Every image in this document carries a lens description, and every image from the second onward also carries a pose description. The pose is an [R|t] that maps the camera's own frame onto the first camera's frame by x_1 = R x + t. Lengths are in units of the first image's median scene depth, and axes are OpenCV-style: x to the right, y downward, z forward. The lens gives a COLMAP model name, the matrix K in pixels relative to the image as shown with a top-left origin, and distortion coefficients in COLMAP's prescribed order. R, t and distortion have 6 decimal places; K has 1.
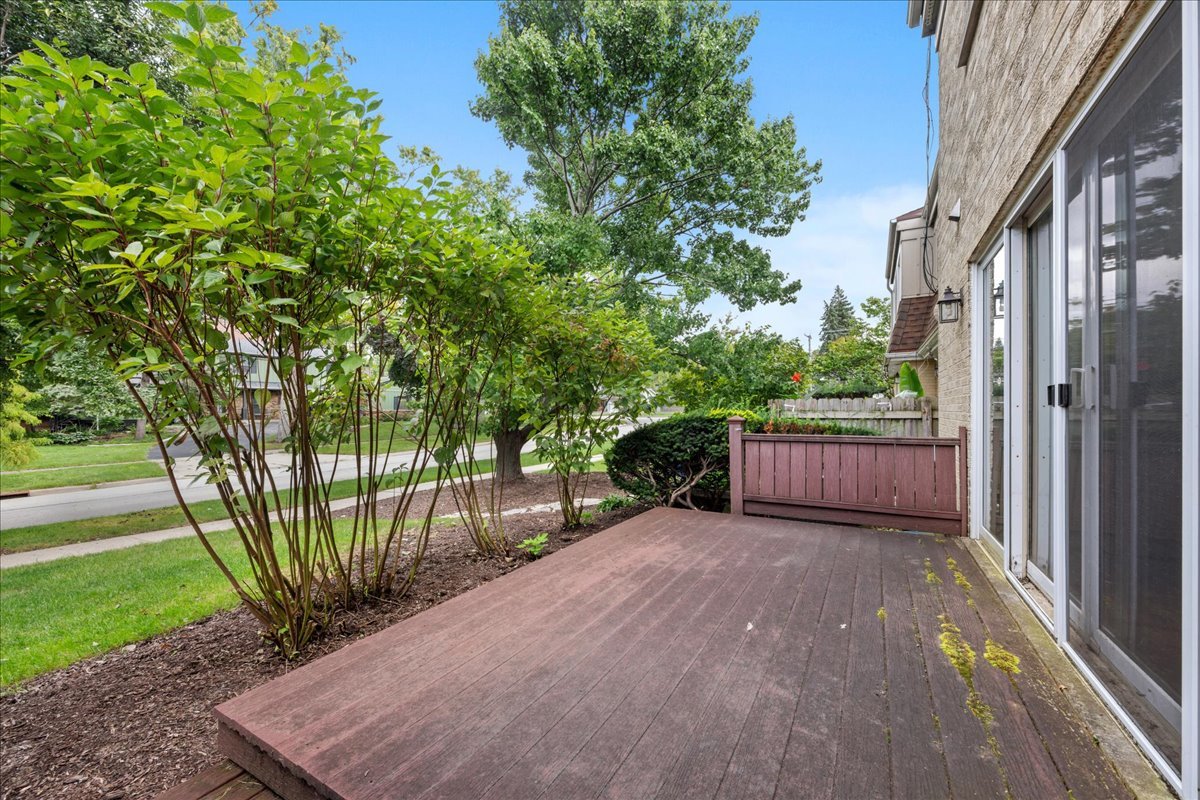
lens RADIAL K [[476.9, 0, 611.2], [0, 476.9, 405.8], [0, 0, 1]] dist [0.003435, -0.000772]
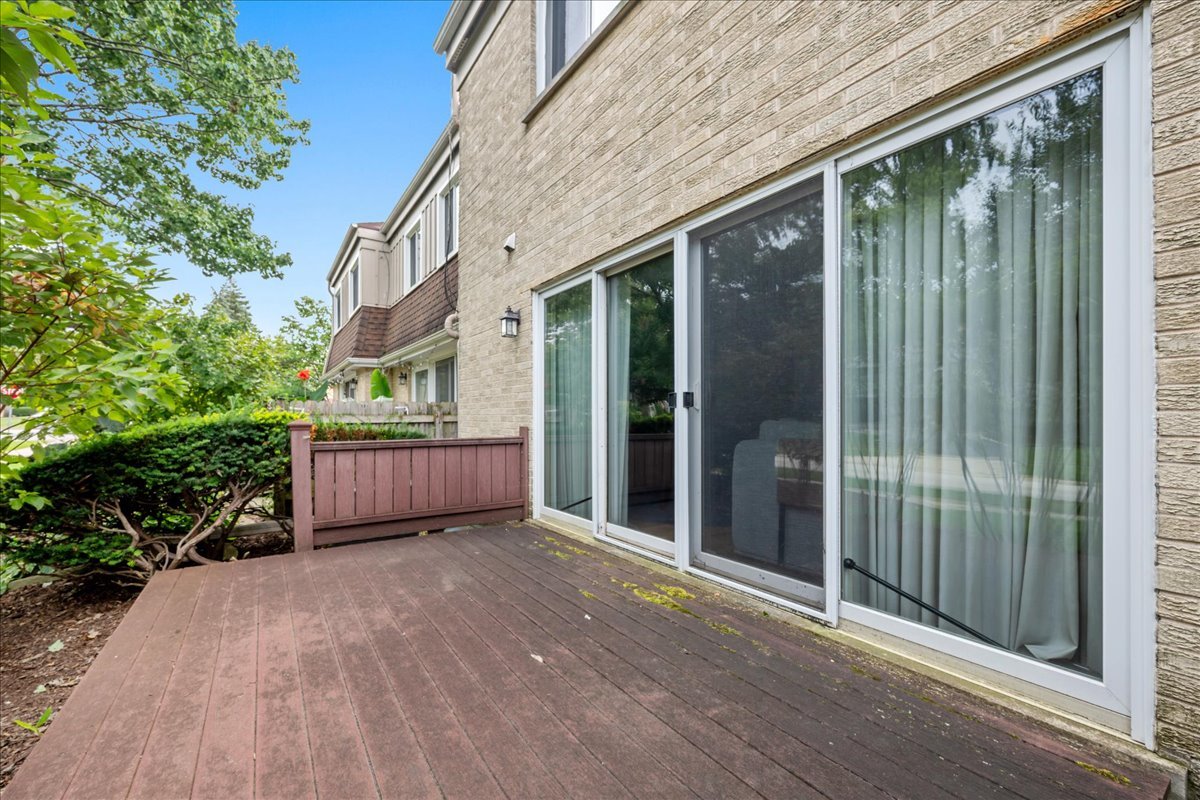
lens RADIAL K [[476.9, 0, 608.3], [0, 476.9, 419.5], [0, 0, 1]] dist [0.003435, -0.000772]
pose [[0.431796, -0.002135, 0.901969, -0.306891], [-0.010933, 0.999911, 0.007601, 0.015127], [-0.901905, -0.013143, 0.431734, 0.363970]]
